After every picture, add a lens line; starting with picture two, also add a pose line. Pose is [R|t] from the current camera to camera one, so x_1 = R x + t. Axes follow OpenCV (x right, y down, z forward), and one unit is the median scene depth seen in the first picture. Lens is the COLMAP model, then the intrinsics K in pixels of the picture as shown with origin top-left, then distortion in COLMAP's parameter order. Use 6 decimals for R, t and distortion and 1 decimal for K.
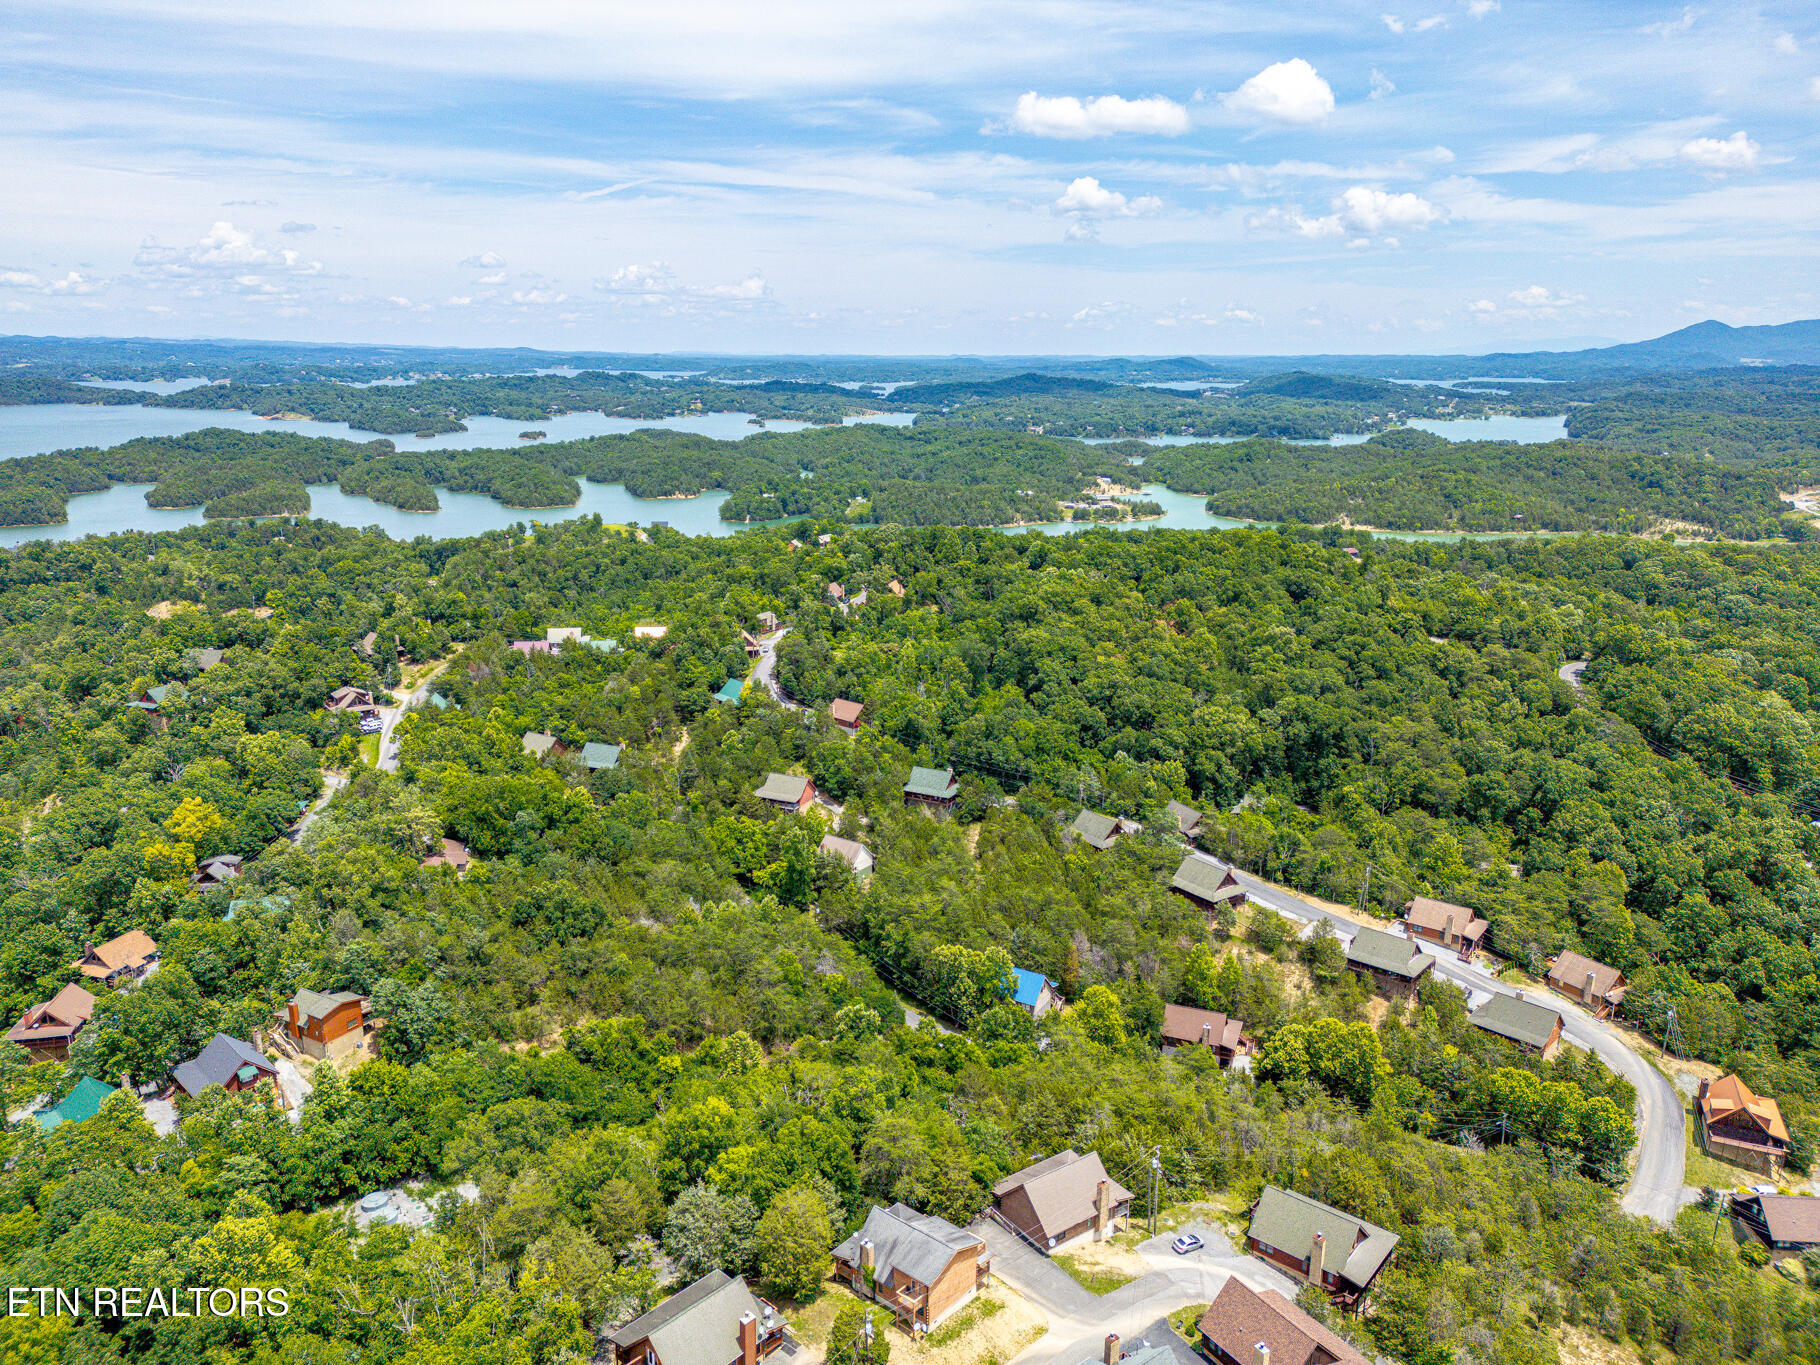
lens RADIAL K [[1285.9, 0, 910.0], [0, 1285.9, 682.5], [0, 0, 1]] dist [0.112480, -0.103461]
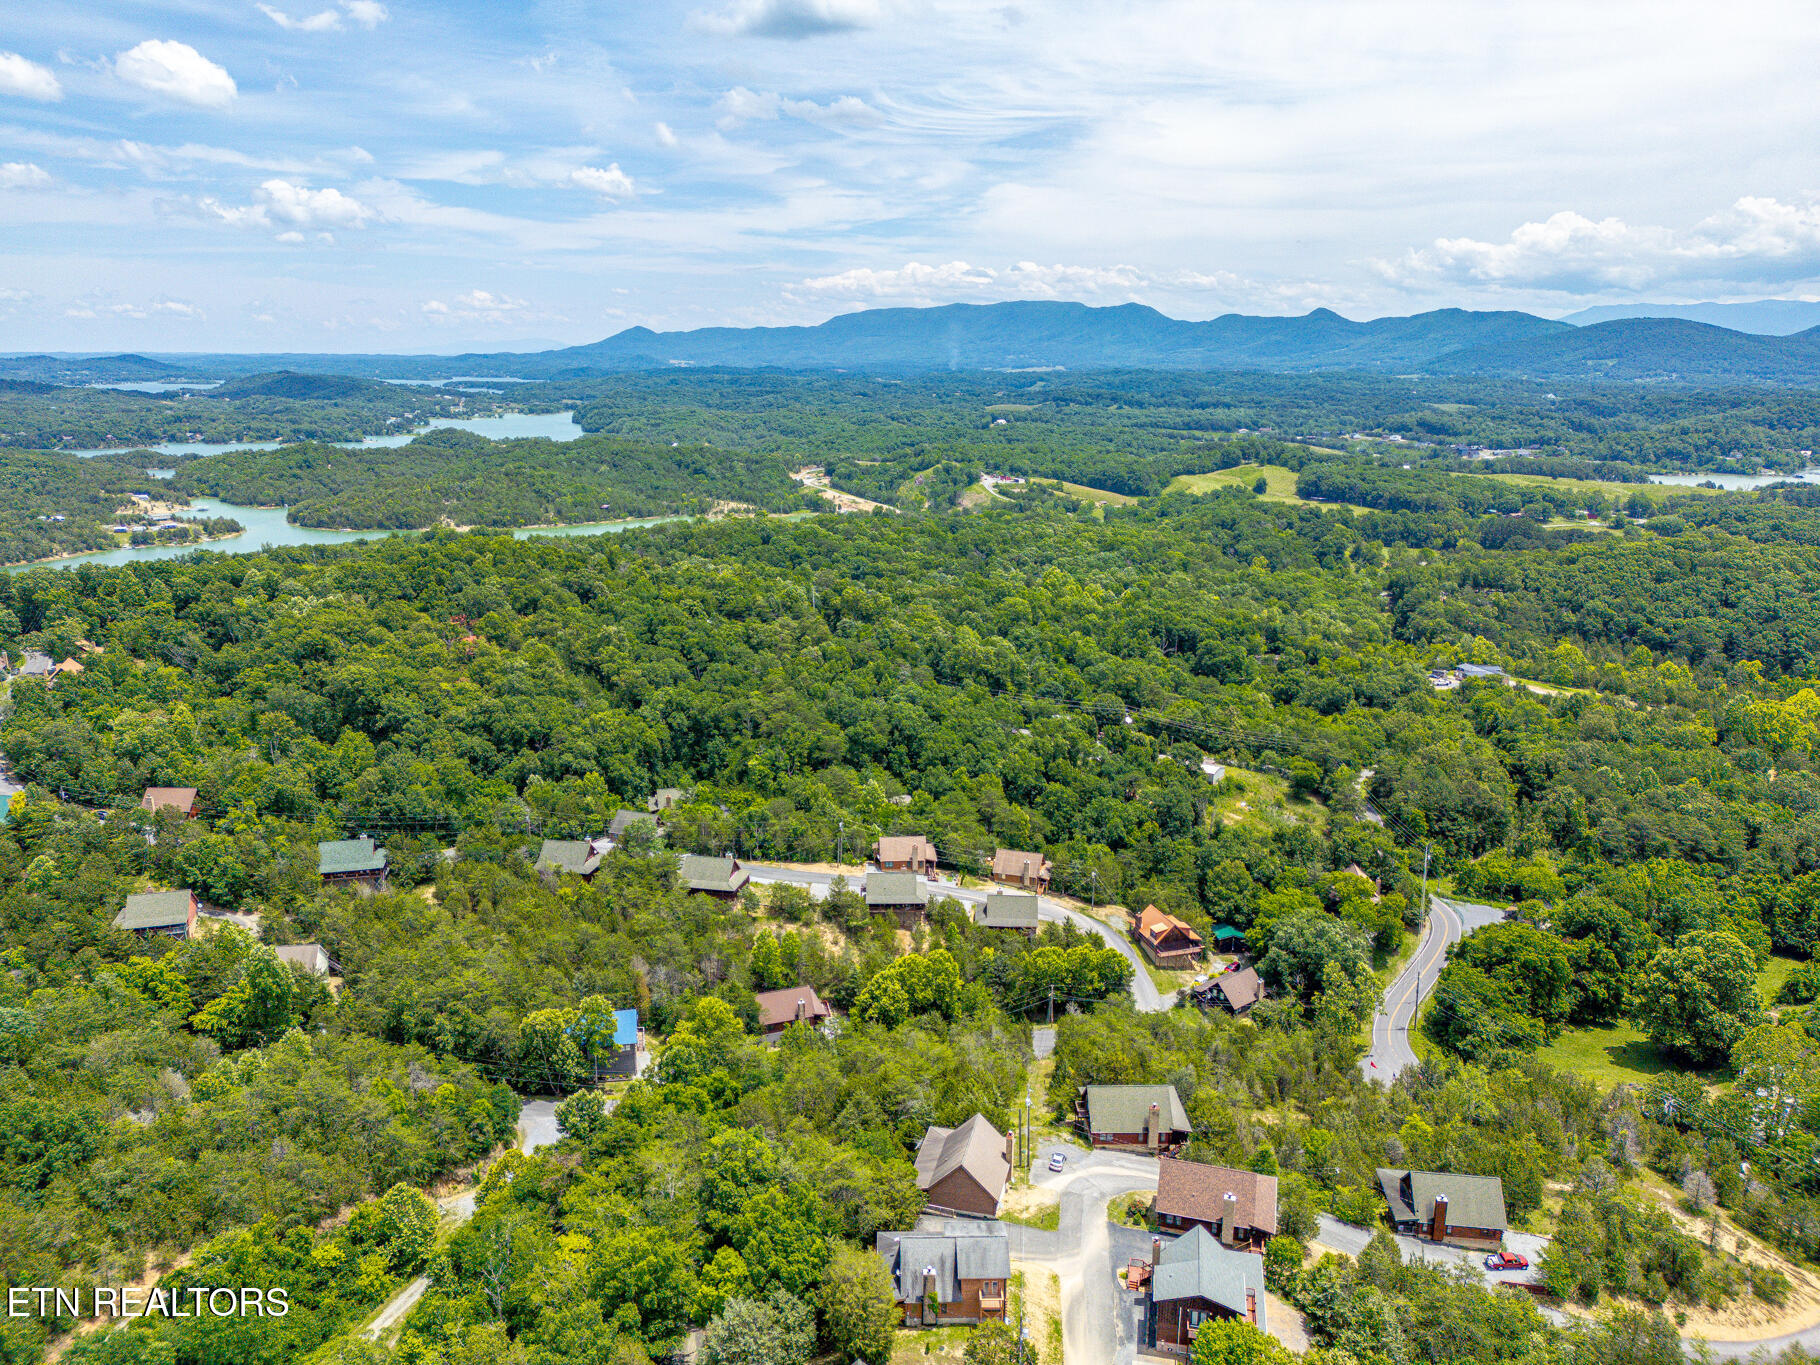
lens RADIAL K [[1285.9, 0, 910.0], [0, 1285.9, 682.5], [0, 0, 1]] dist [0.112480, -0.103461]
pose [[0.768858, -0.164569, 0.617879, -0.233583], [0.164669, 0.984680, 0.057358, -0.026311], [-0.617852, 0.057645, 0.784179, 0.085748]]
